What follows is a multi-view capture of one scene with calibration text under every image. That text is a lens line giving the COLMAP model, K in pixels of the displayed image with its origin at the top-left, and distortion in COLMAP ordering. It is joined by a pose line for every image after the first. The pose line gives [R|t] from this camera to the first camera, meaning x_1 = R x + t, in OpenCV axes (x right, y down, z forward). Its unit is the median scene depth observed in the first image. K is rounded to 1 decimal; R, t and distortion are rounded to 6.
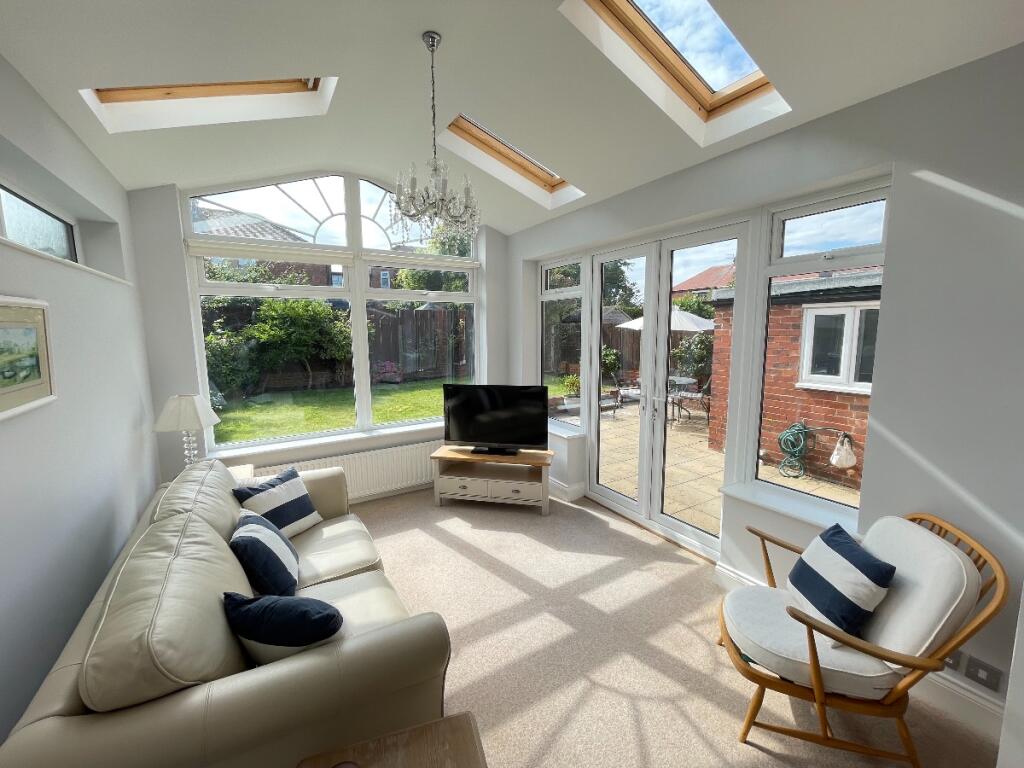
lens RADIAL K [[412.3, 0, 505.9], [0, 412.3, 380.1], [0, 0, 1]] dist [-0.007356, 0.003384]
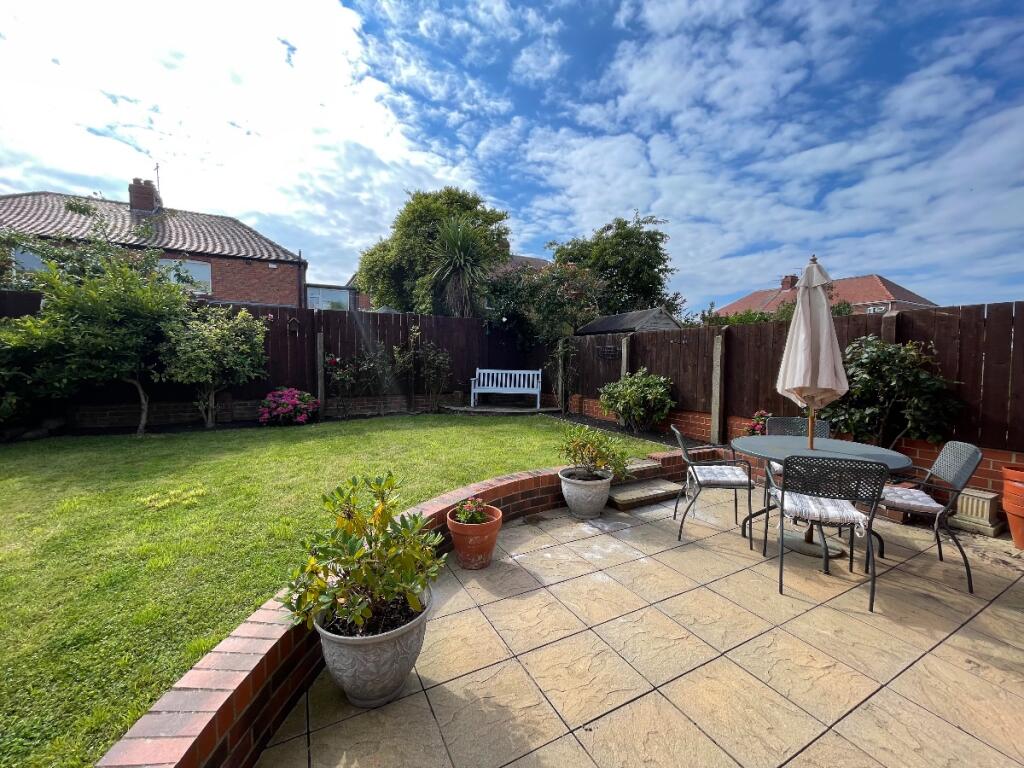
lens RADIAL K [[412.3, 0, 505.9], [0, 412.3, 380.1], [0, 0, 1]] dist [-0.007356, 0.003384]
pose [[0.997651, 0.019253, -0.065742, 0.083109], [-0.023880, 0.997237, -0.070344, -0.023010], [0.064206, 0.071749, 0.995354, 0.410443]]
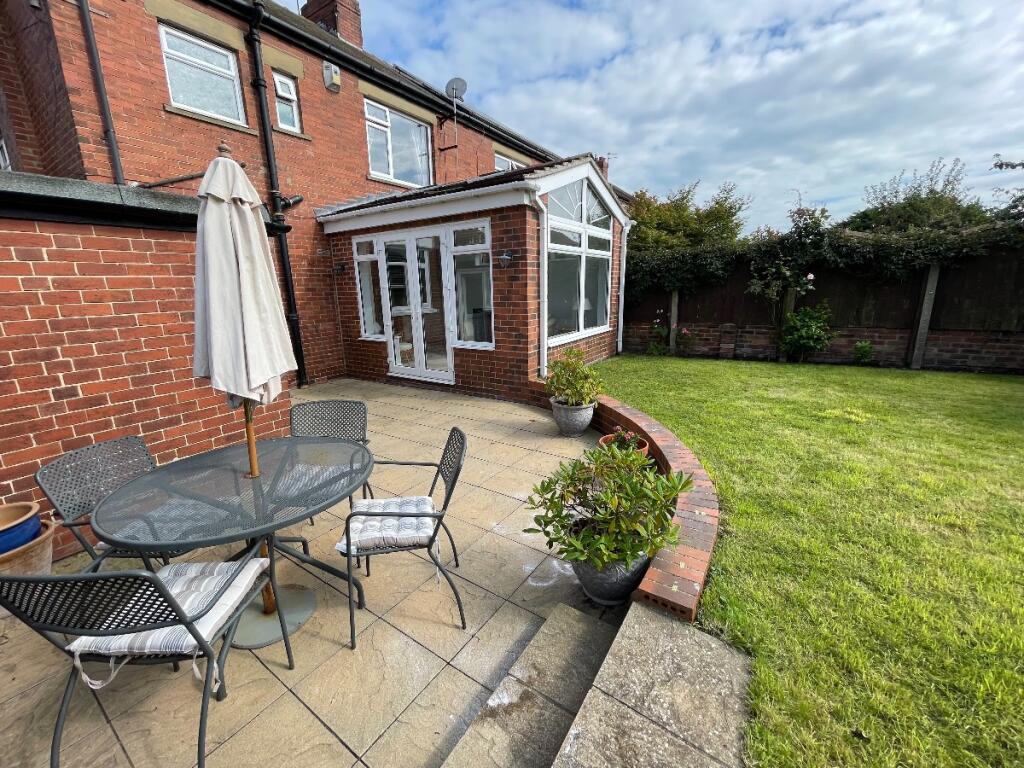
lens RADIAL K [[412.3, 0, 505.9], [0, 412.3, 380.1], [0, 0, 1]] dist [-0.007356, 0.003384]
pose [[-0.910210, 0.121281, -0.395990, 0.242487], [-0.018694, 0.943153, 0.331833, -0.098056], [0.413724, 0.309440, -0.856201, 0.886941]]
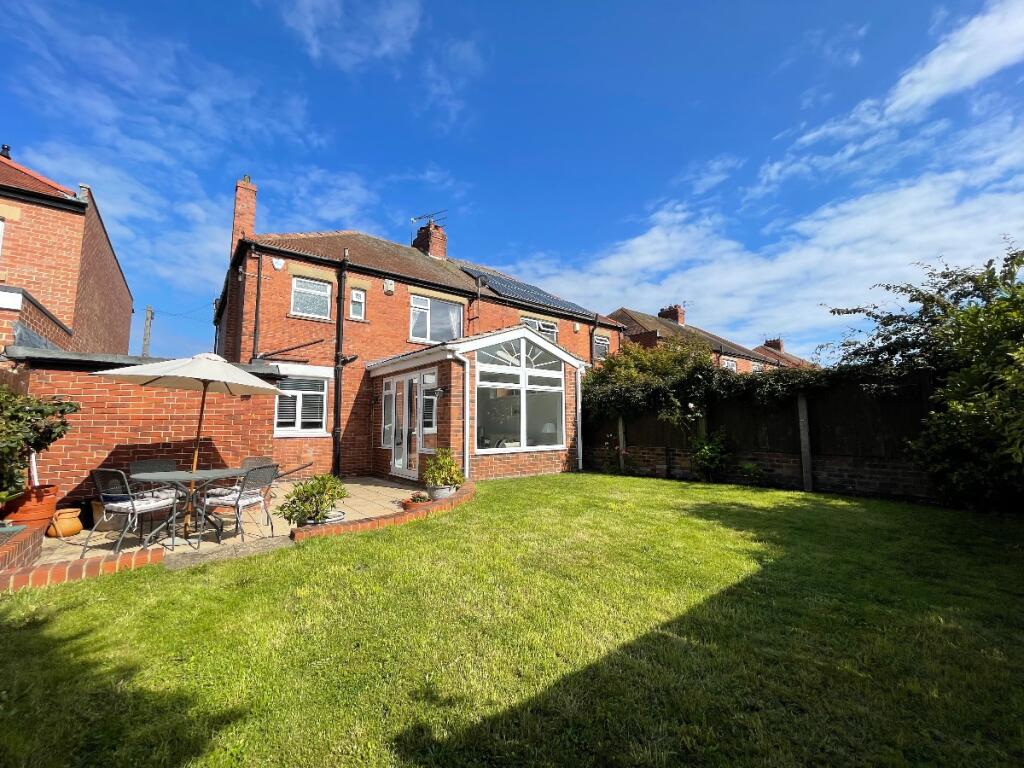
lens RADIAL K [[412.3, 0, 505.9], [0, 412.3, 380.1], [0, 0, 1]] dist [-0.007356, 0.003384]
pose [[-0.993354, -0.000377, -0.115099, 0.003291], [-0.002210, 0.999873, 0.015797, -0.104695], [0.115078, 0.015946, -0.993228, 1.166561]]
